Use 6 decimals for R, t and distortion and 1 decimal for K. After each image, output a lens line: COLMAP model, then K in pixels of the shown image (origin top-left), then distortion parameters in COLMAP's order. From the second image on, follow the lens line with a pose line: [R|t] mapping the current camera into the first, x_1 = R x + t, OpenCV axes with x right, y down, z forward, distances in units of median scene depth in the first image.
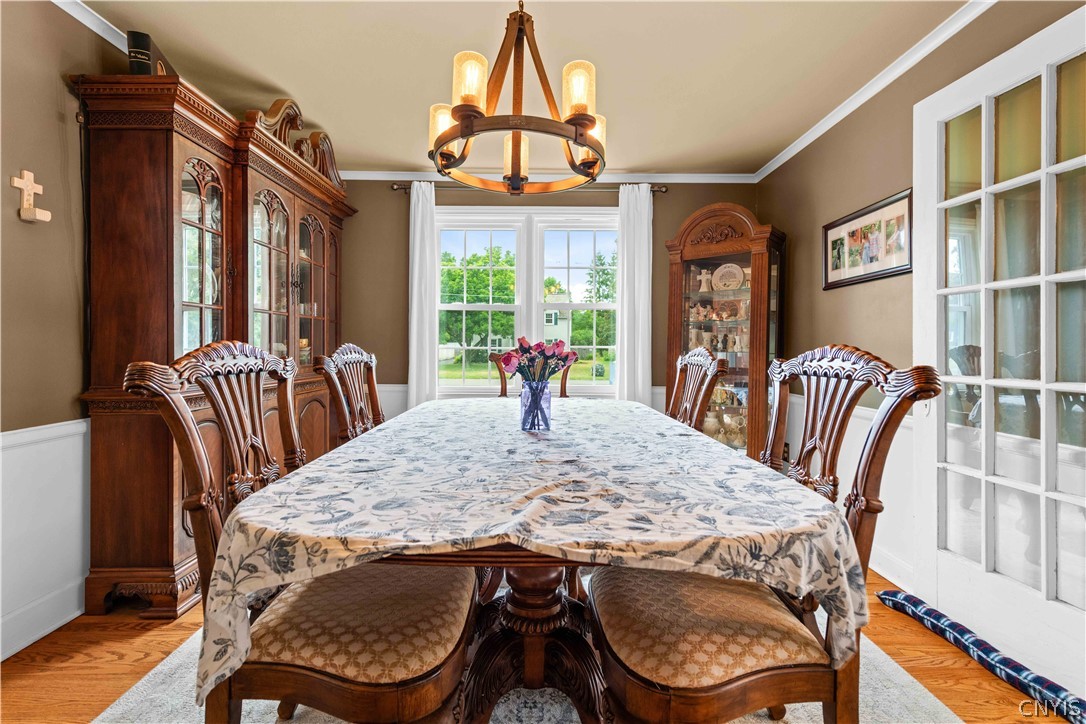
lens RADIAL K [[492.6, 0, 543.5], [0, 492.6, 353.9], [0, 0, 1]] dist [-0.000086, 0.000002]
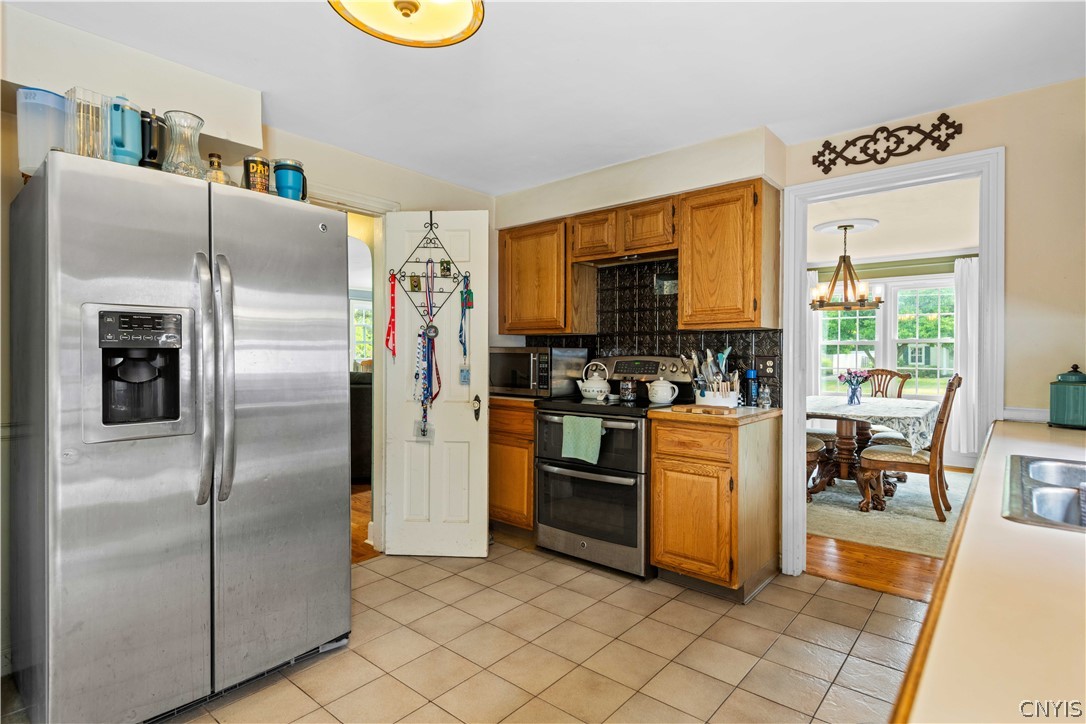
lens RADIAL K [[555.1, 0, 540.6], [0, 555.1, 360.2], [0, 0, 1]] dist [0.001031, 0.000163]
pose [[0.758622, -0.001165, -0.651530, 0.300694], [-0.001419, 0.999993, -0.003440, -0.030422], [0.651530, 0.003534, 0.758615, -1.091602]]
